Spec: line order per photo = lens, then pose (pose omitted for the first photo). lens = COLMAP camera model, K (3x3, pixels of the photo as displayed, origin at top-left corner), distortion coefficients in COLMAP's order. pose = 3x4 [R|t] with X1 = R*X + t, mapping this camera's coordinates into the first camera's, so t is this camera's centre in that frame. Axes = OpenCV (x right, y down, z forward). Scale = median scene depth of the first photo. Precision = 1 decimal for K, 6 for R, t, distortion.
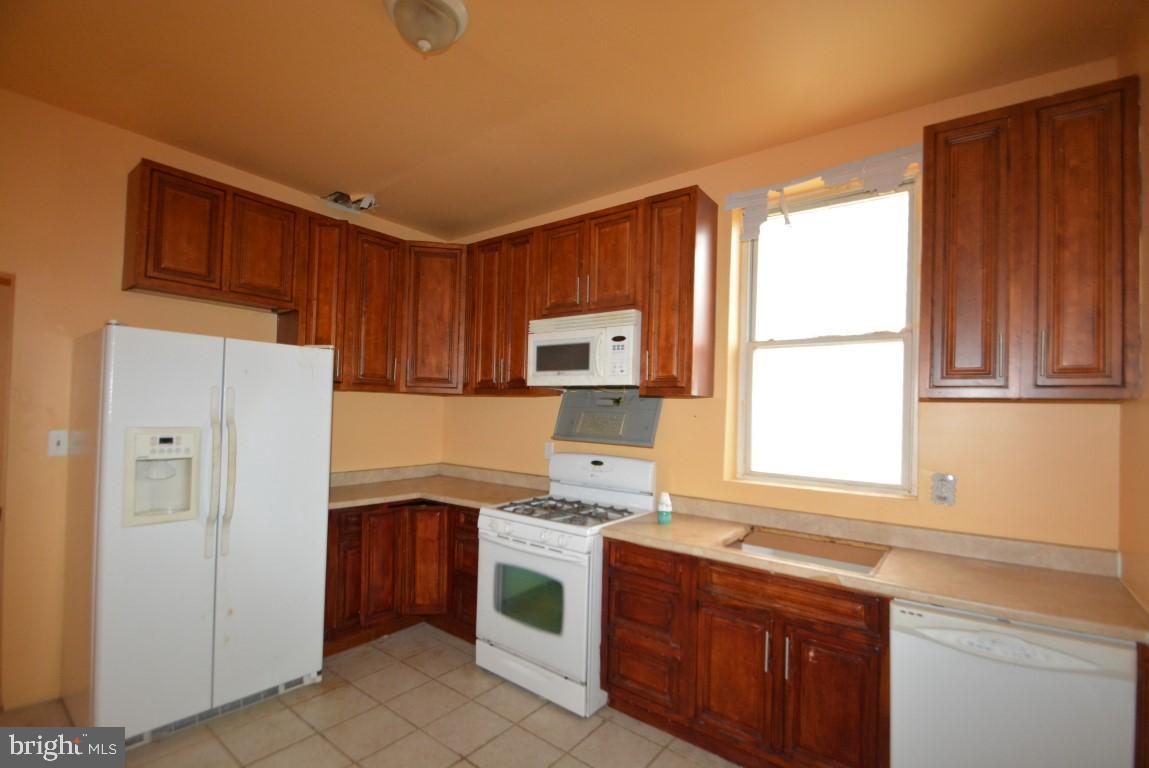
lens RADIAL K [[499.5, 0, 599.2], [0, 499.5, 400.4], [0, 0, 1]] dist [0.003258, -0.010719]
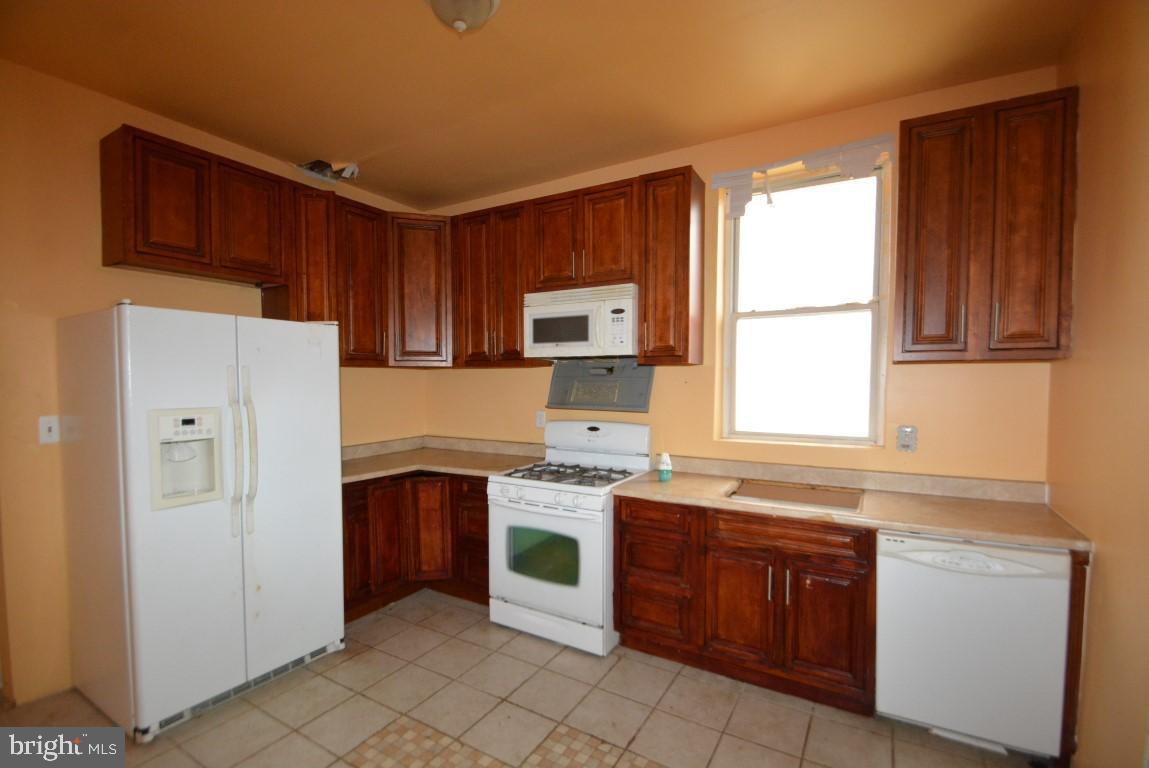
lens RADIAL K [[499.5, 0, 580.1], [0, 499.5, 399.3], [0, 0, 1]] dist [0.003258, -0.010719]
pose [[0.992445, -0.031715, 0.118524, -0.194658], [0.024346, 0.997710, 0.063106, -0.007019], [-0.120254, -0.059744, 0.990944, -0.061990]]
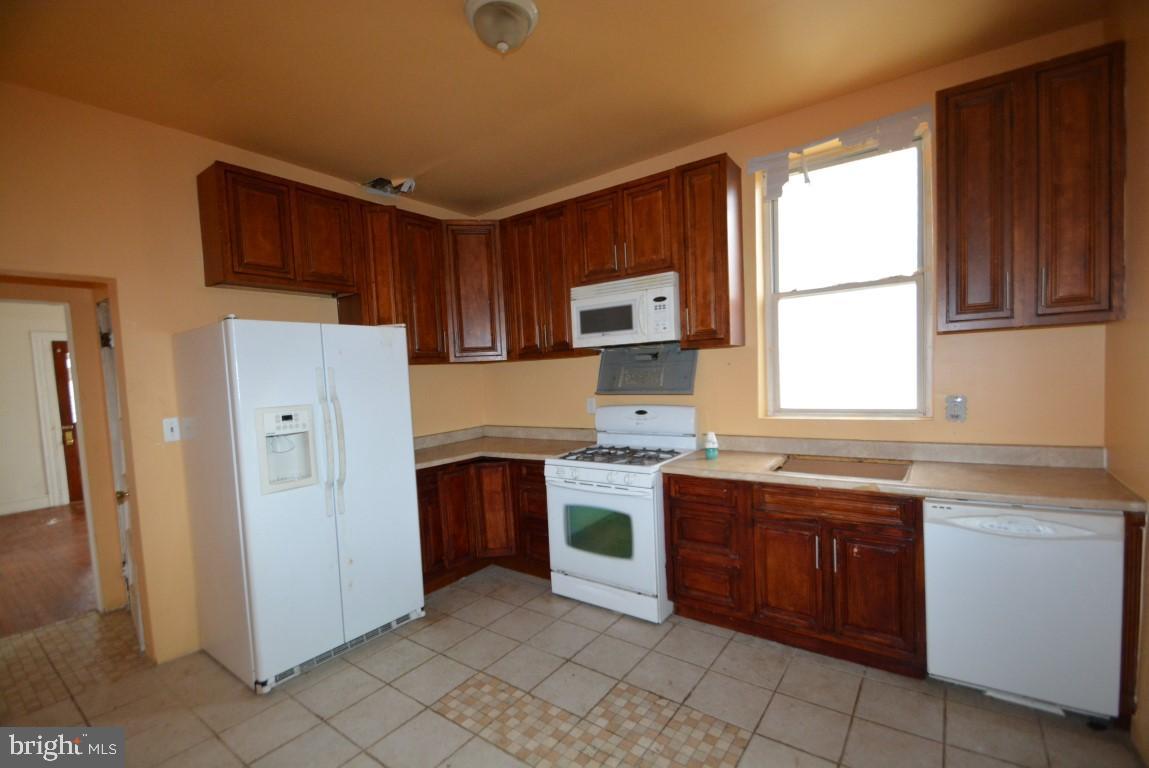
lens RADIAL K [[499.5, 0, 579.5], [0, 499.5, 400.8], [0, 0, 1]] dist [0.003258, -0.010719]
pose [[0.997022, -0.075130, 0.017396, -0.198407], [0.073530, 0.994136, 0.079286, 0.000650], [-0.023251, -0.077771, 0.996700, -0.139193]]
